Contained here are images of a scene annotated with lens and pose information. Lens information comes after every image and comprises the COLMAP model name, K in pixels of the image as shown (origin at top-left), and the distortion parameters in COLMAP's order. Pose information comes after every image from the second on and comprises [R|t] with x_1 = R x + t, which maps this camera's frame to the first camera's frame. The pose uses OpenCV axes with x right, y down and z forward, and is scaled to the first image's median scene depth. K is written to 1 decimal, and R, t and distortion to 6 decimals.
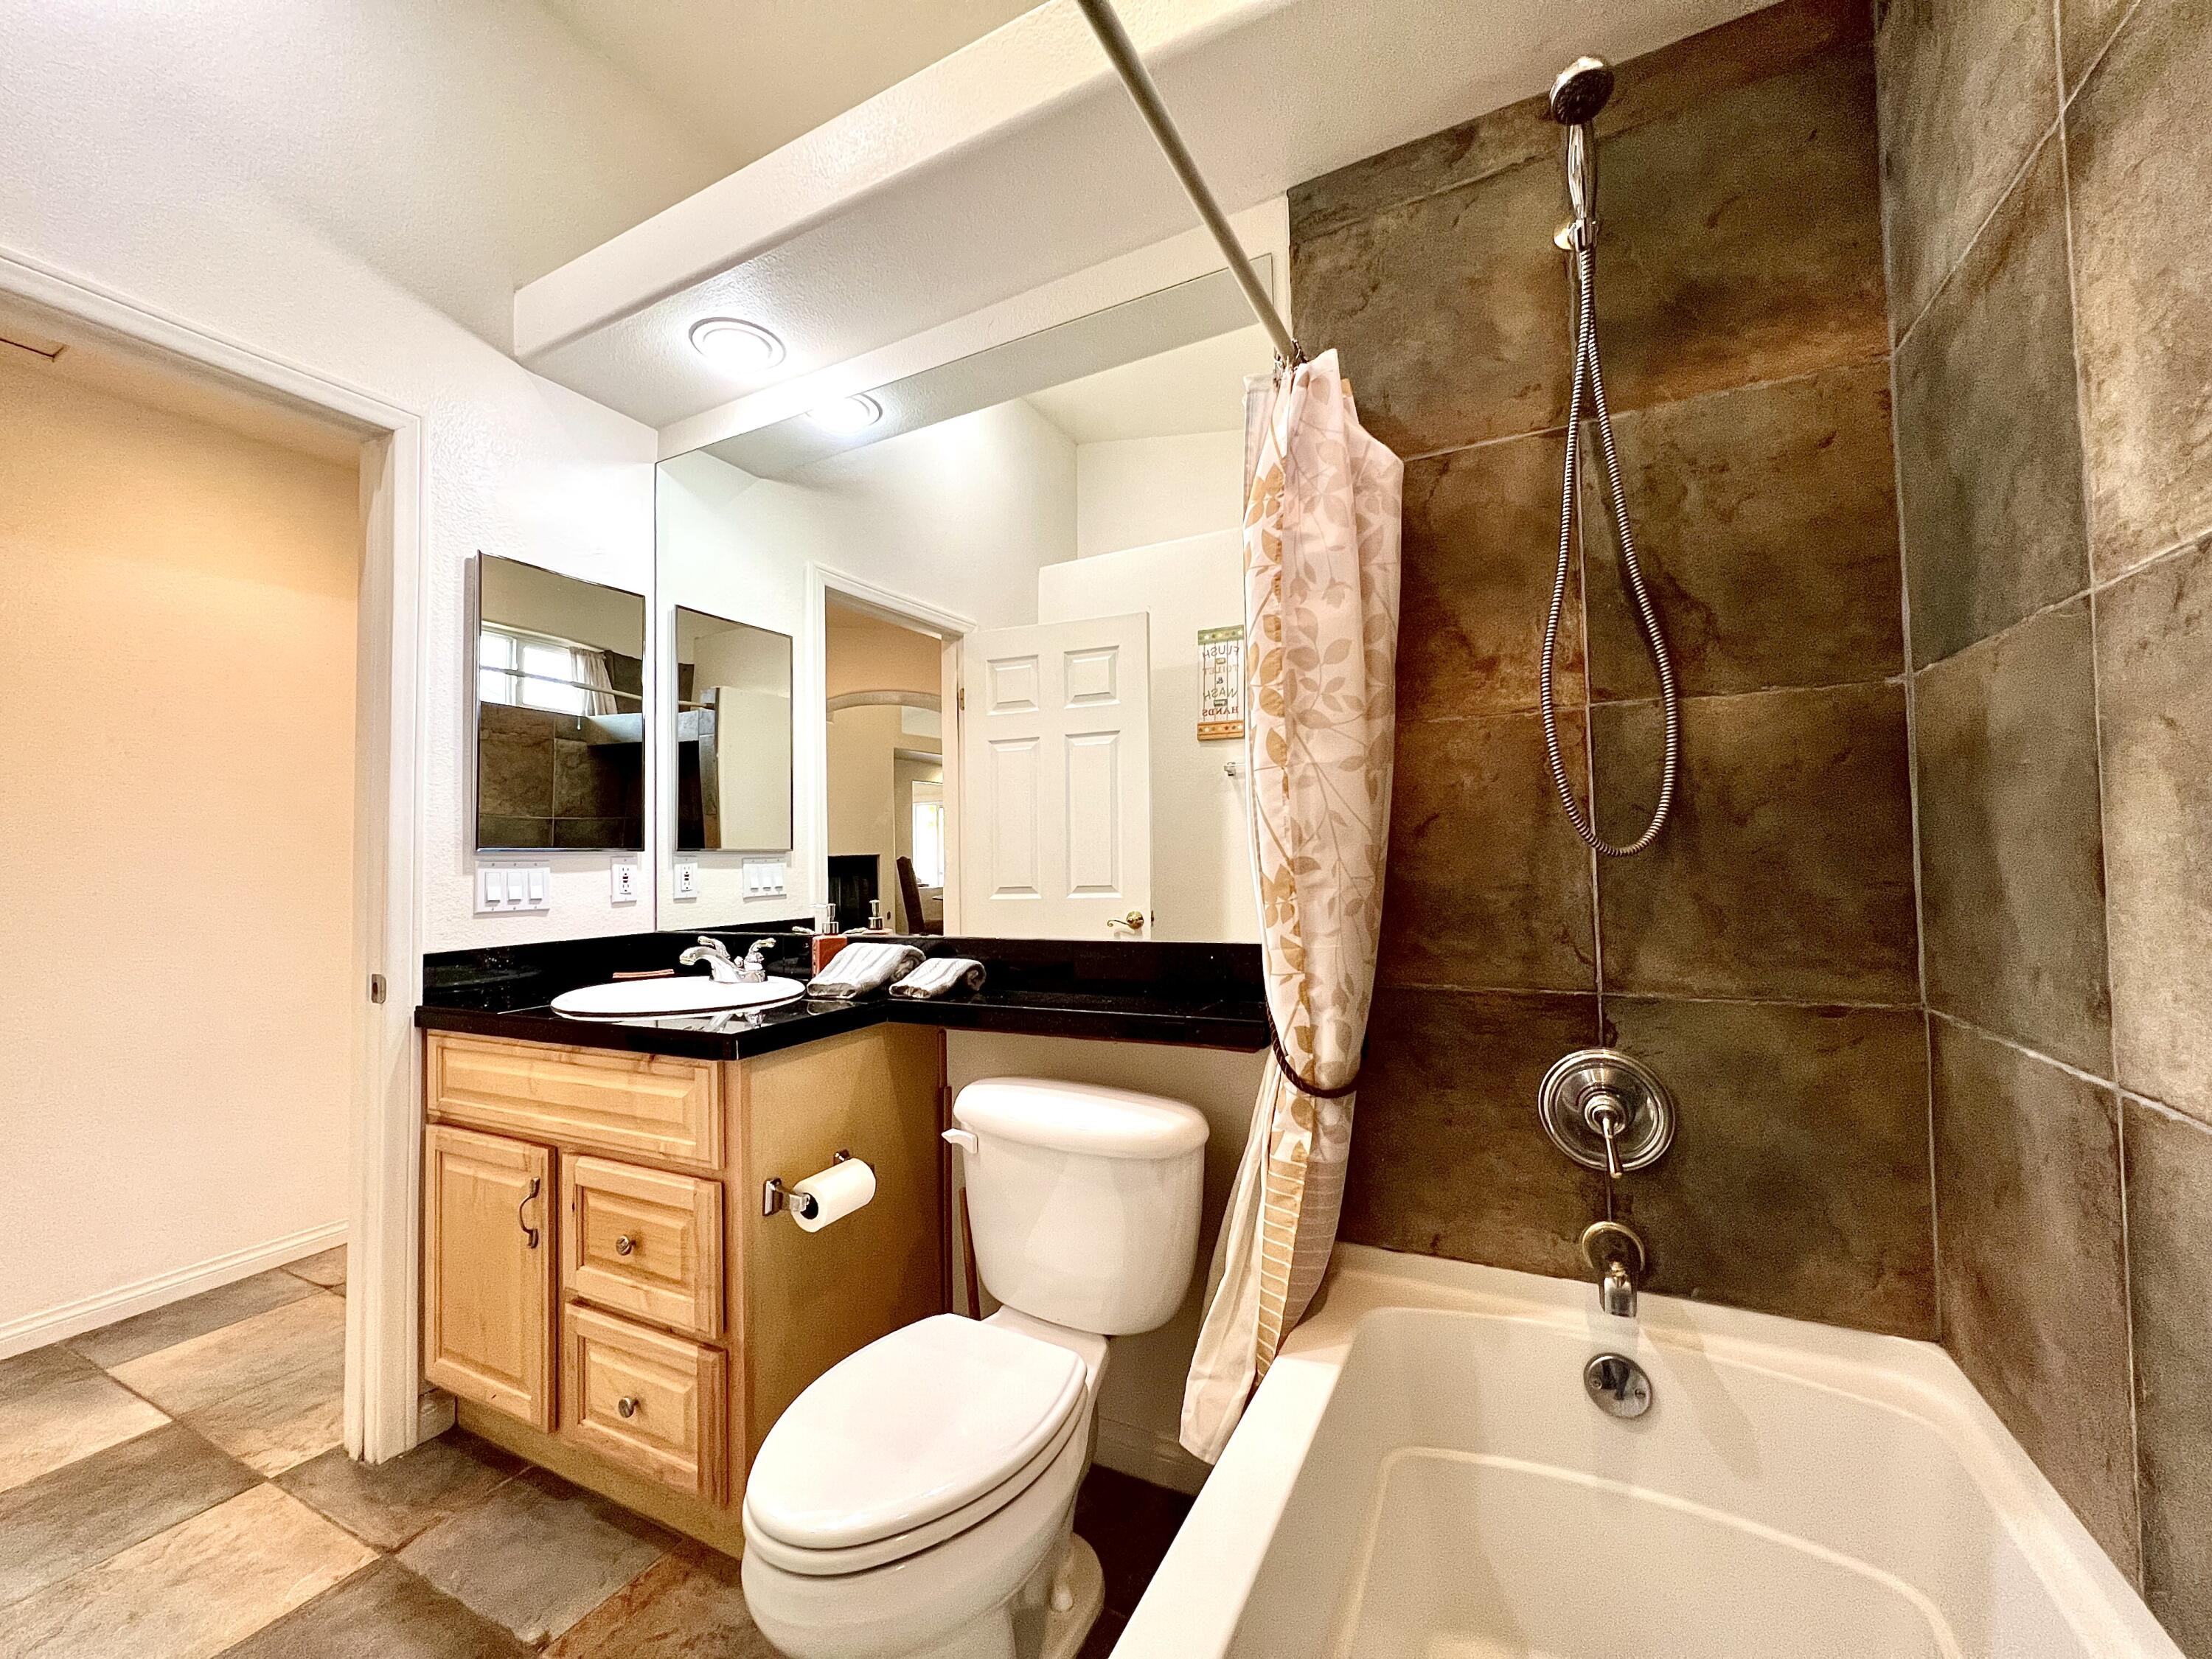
lens RADIAL K [[888.3, 0, 1095.4], [0, 888.3, 833.3], [0, 0, 1]] dist [-0.003992, -0.000116]
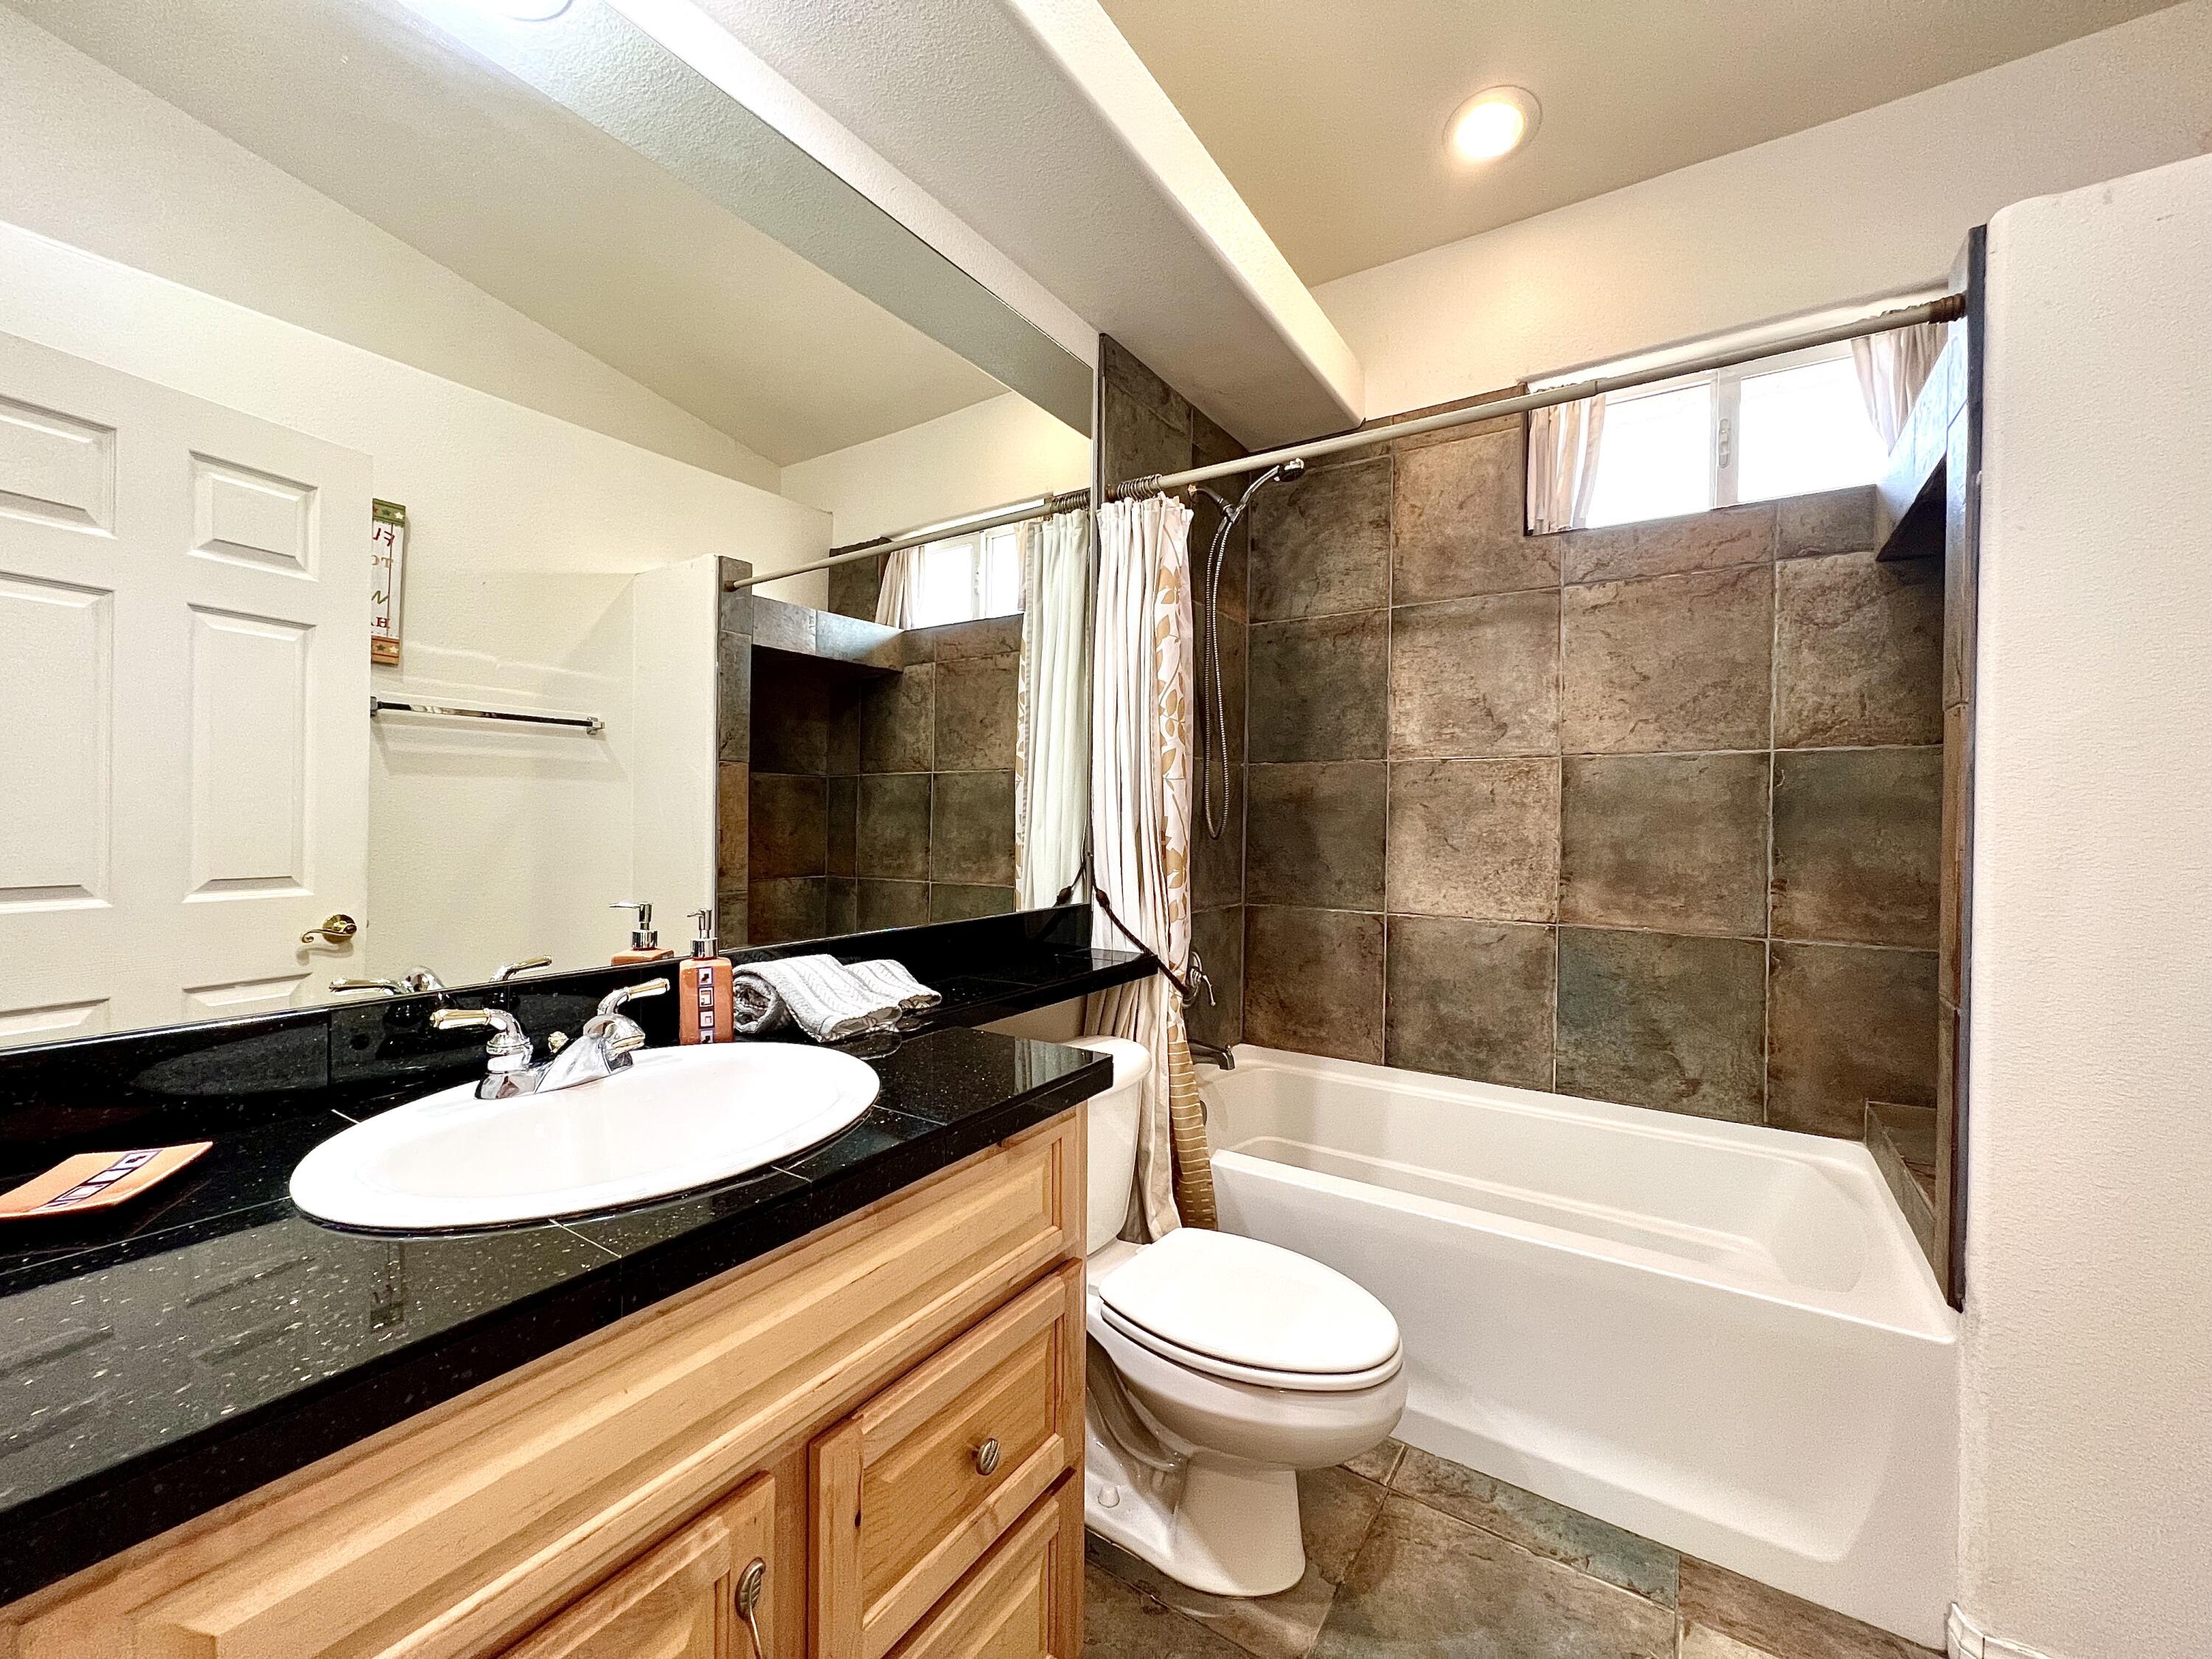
lens RADIAL K [[897.2, 0, 1094.0], [0, 897.2, 825.1], [0, 0, 1]] dist [-0.001441, -0.000609]
pose [[0.110682, 0.016828, 0.993713, -1.801036], [-0.040061, 0.999120, -0.012458, 0.035981], [-0.993048, -0.038430, 0.111259, 1.356667]]
